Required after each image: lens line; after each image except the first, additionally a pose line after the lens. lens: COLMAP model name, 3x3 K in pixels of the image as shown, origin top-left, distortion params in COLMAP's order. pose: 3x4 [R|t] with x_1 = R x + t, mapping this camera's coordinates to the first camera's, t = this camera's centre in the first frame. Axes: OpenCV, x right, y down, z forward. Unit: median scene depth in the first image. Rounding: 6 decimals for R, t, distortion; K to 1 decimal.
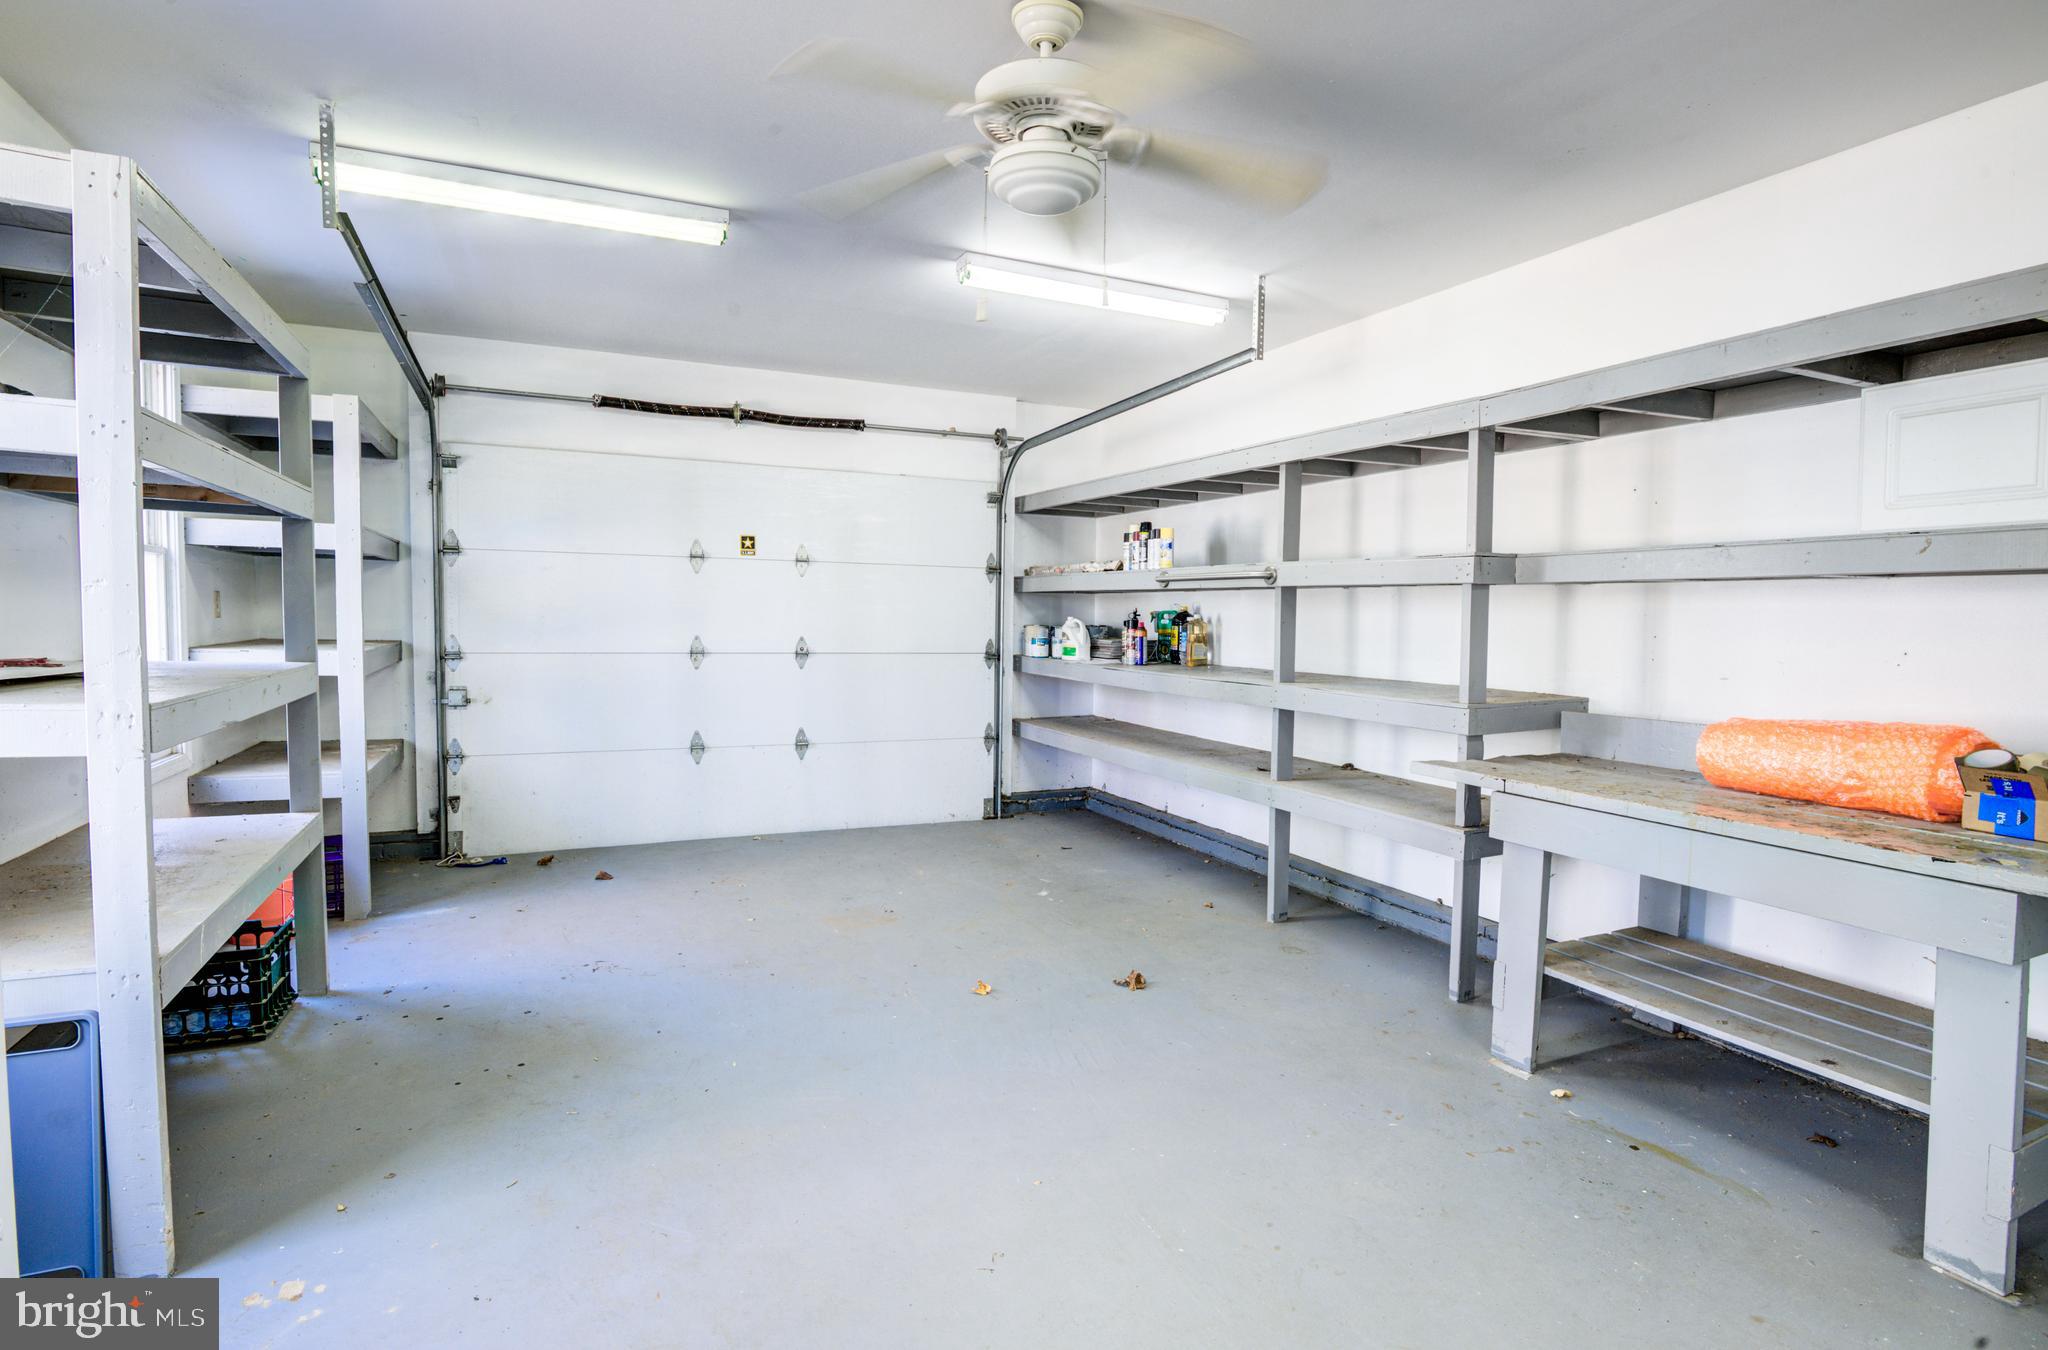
lens RADIAL K [[1023.0, 0, 1024.1], [0, 1023.0, 674.1], [0, 0, 1]] dist [-0.017763, -0.002036]
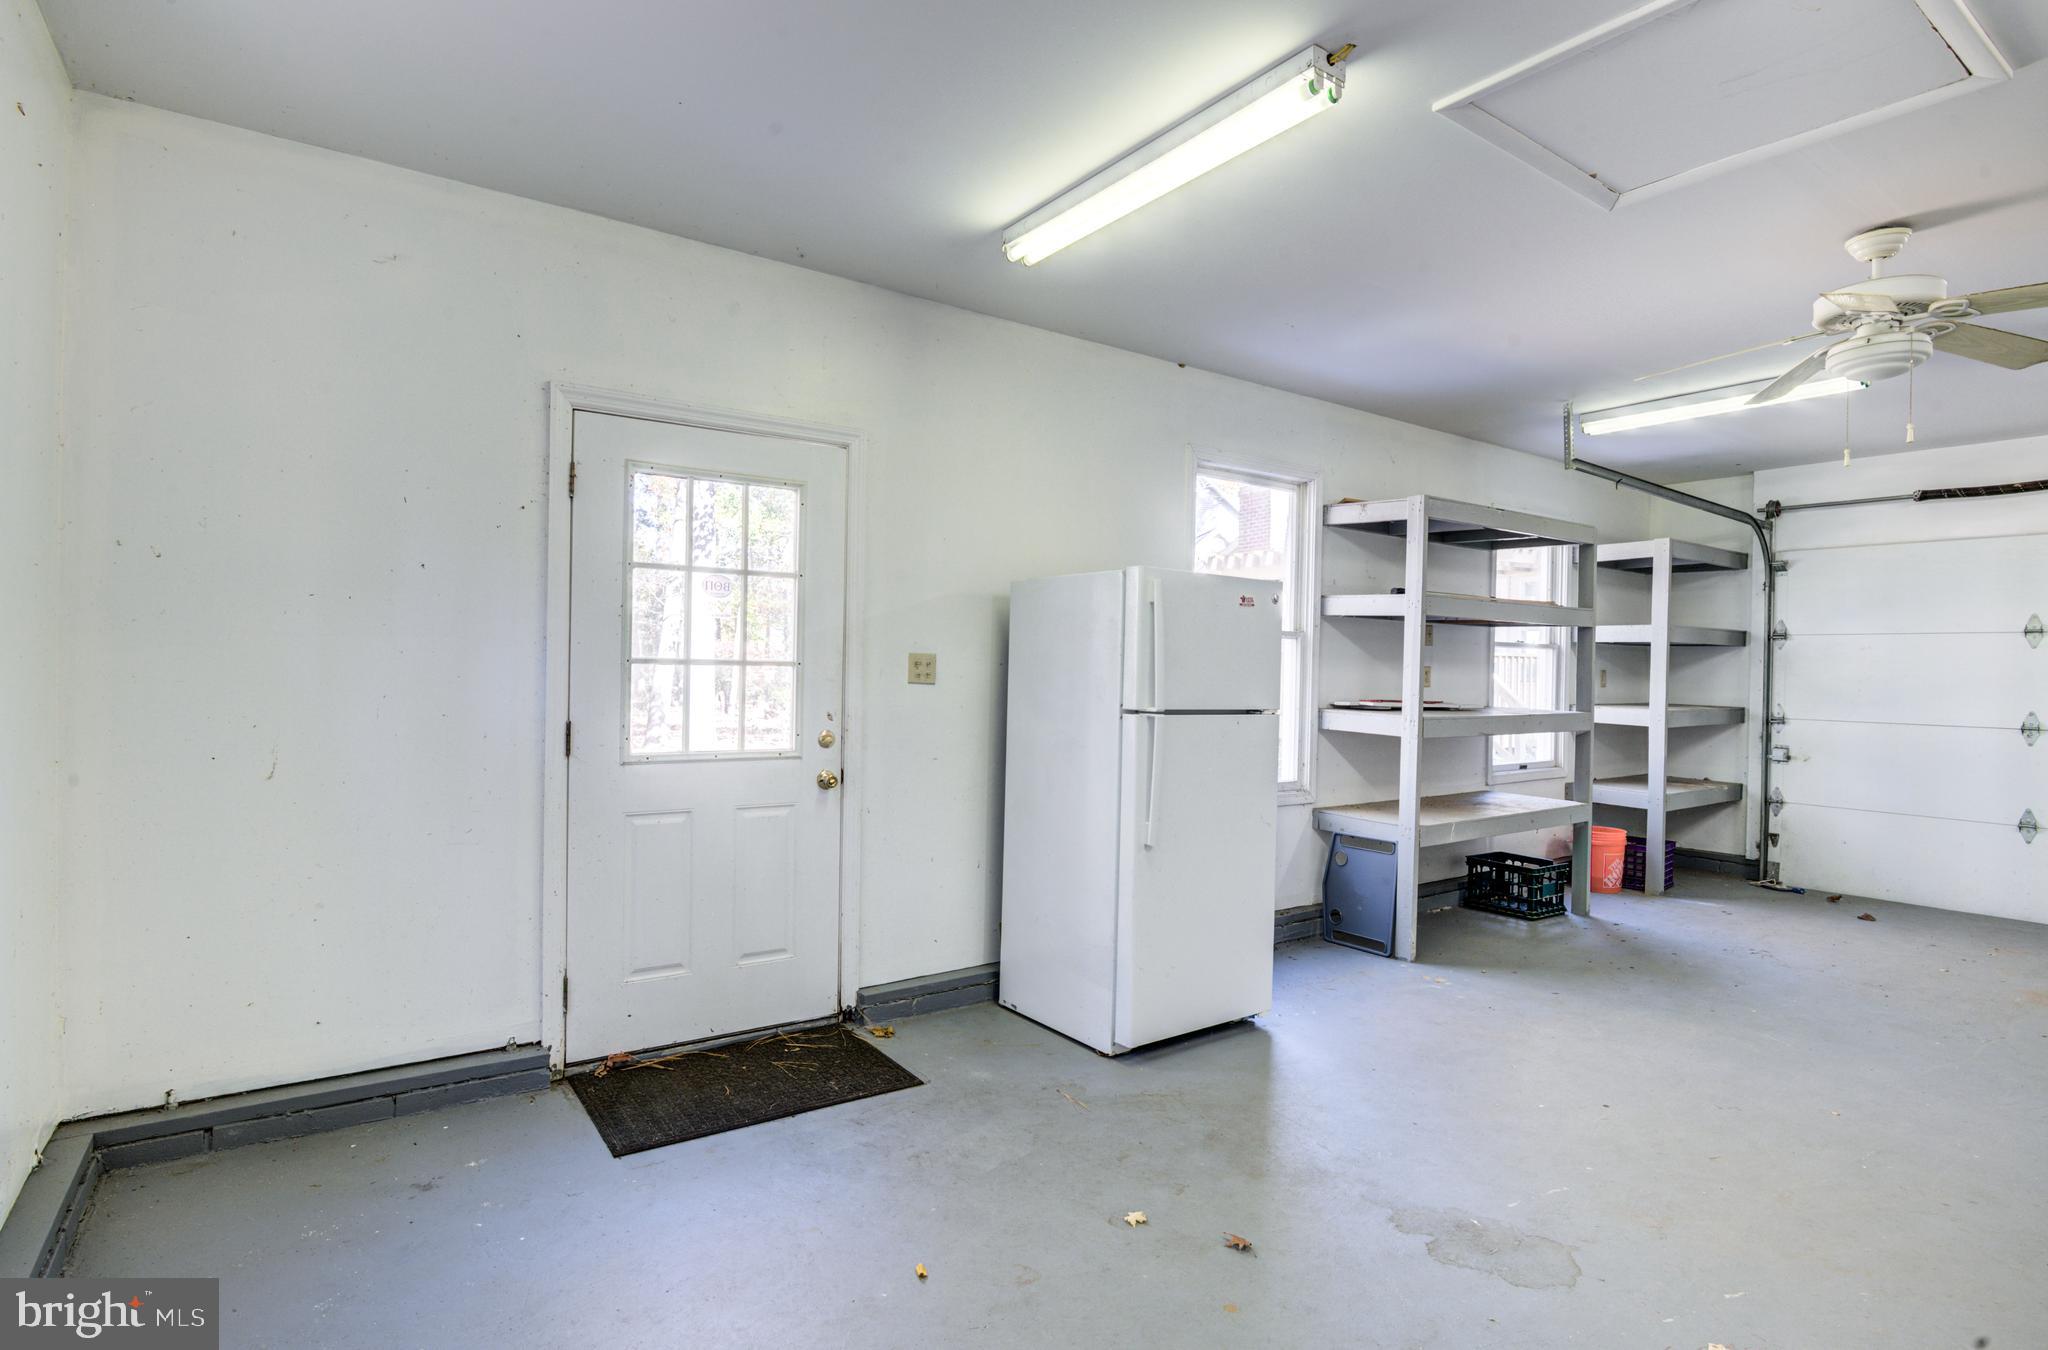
lens RADIAL K [[1023.0, 0, 1016.0], [0, 1023.0, 683.5], [0, 0, 1]] dist [-0.017763, -0.002036]
pose [[0.170553, 0.001701, -0.985347, 0.505588], [-0.070927, 0.997426, -0.010555, 0.016136], [0.982793, 0.071688, 0.170234, -0.136682]]
